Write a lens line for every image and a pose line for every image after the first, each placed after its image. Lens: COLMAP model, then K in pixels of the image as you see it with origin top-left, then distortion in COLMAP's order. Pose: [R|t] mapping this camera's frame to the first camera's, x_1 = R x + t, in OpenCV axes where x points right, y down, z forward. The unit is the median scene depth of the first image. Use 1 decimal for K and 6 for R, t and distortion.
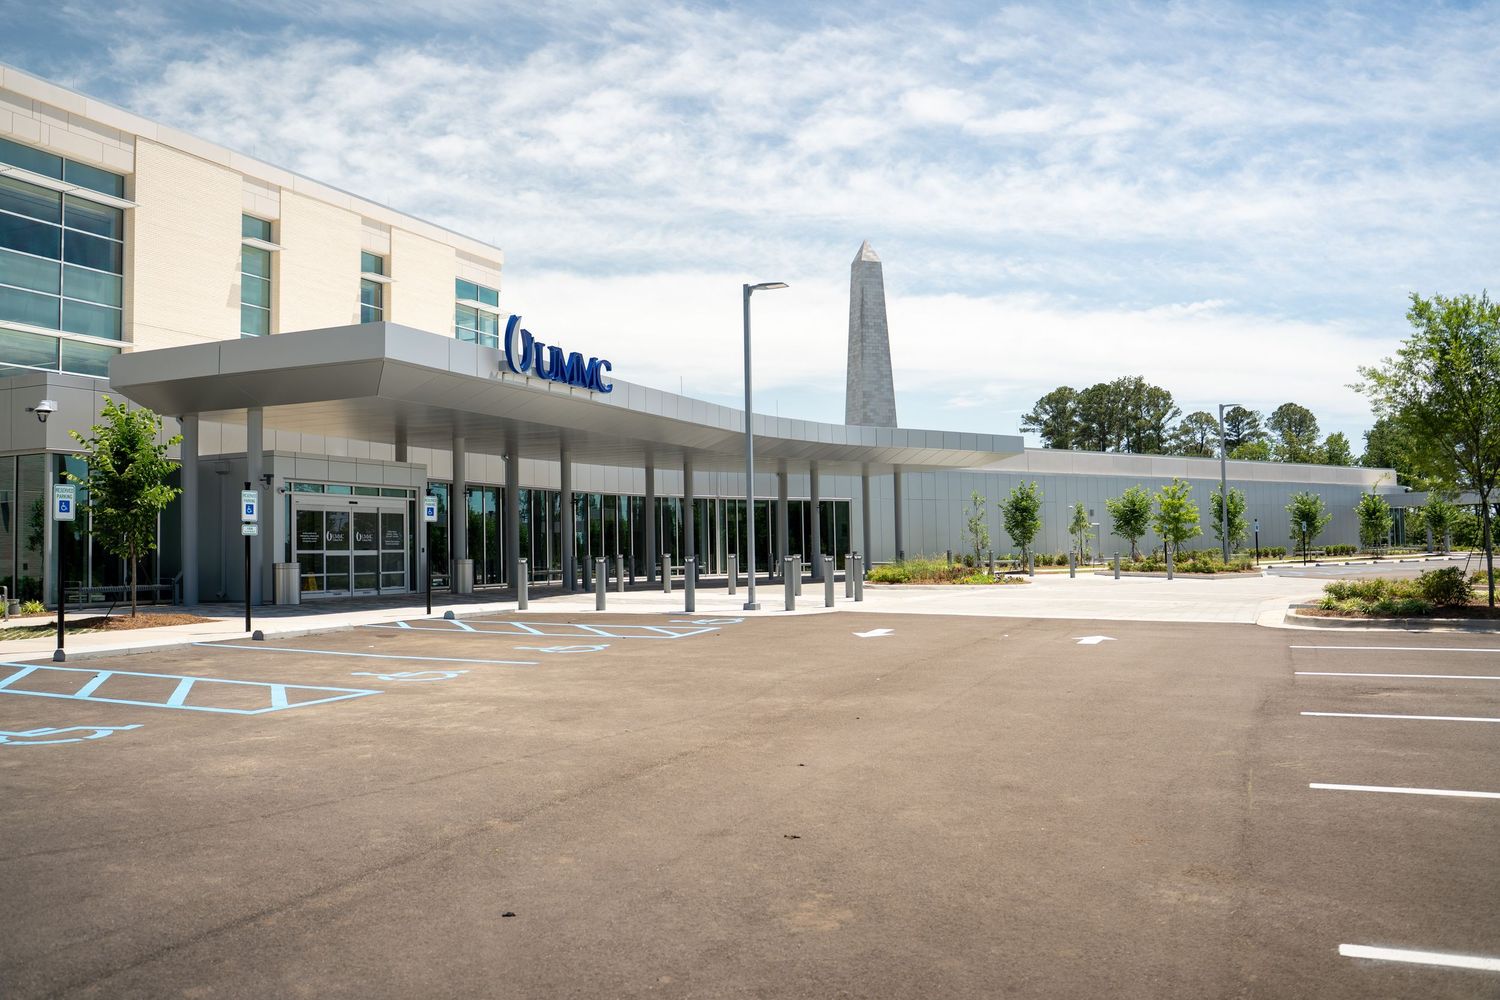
lens RADIAL K [[1187.0, 0, 750.0], [0, 1187.0, 500.0], [0, 0, 1]] dist [-0.191153, 0.241270]
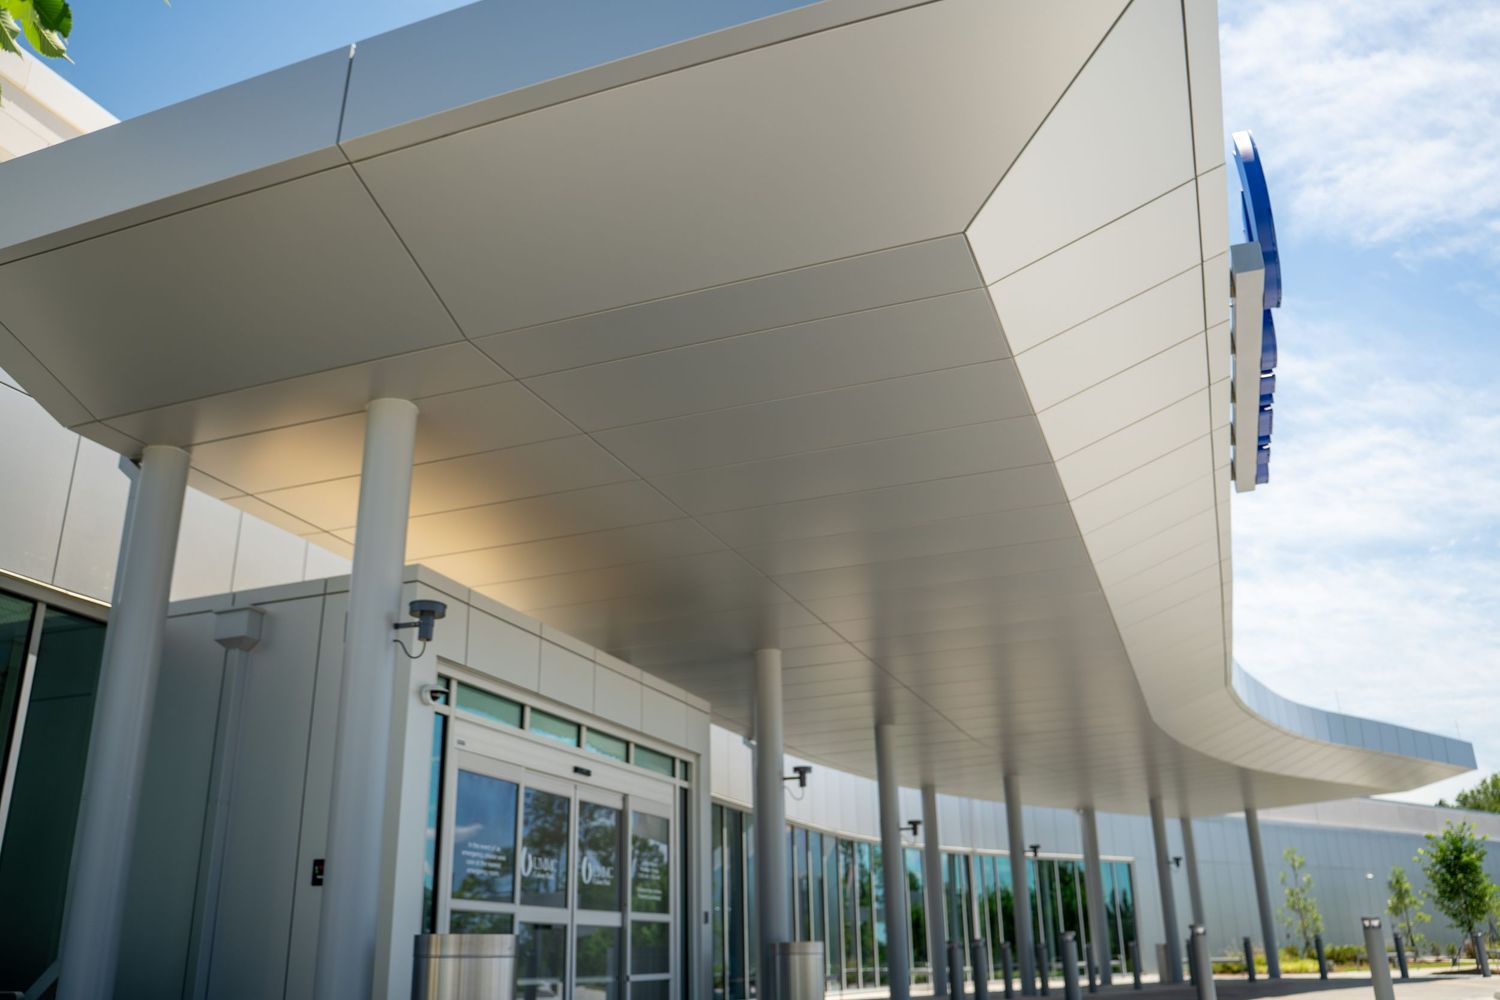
lens RADIAL K [[1187.0, 0, 750.0], [0, 1187.0, 500.0], [0, 0, 1]] dist [-0.191153, 0.241270]
pose [[0.996430, 0.026170, 0.080268, -0.310888], [0.001955, 0.943339, -0.331824, 0.041776], [-0.084404, 0.330796, 0.939920, 0.610270]]
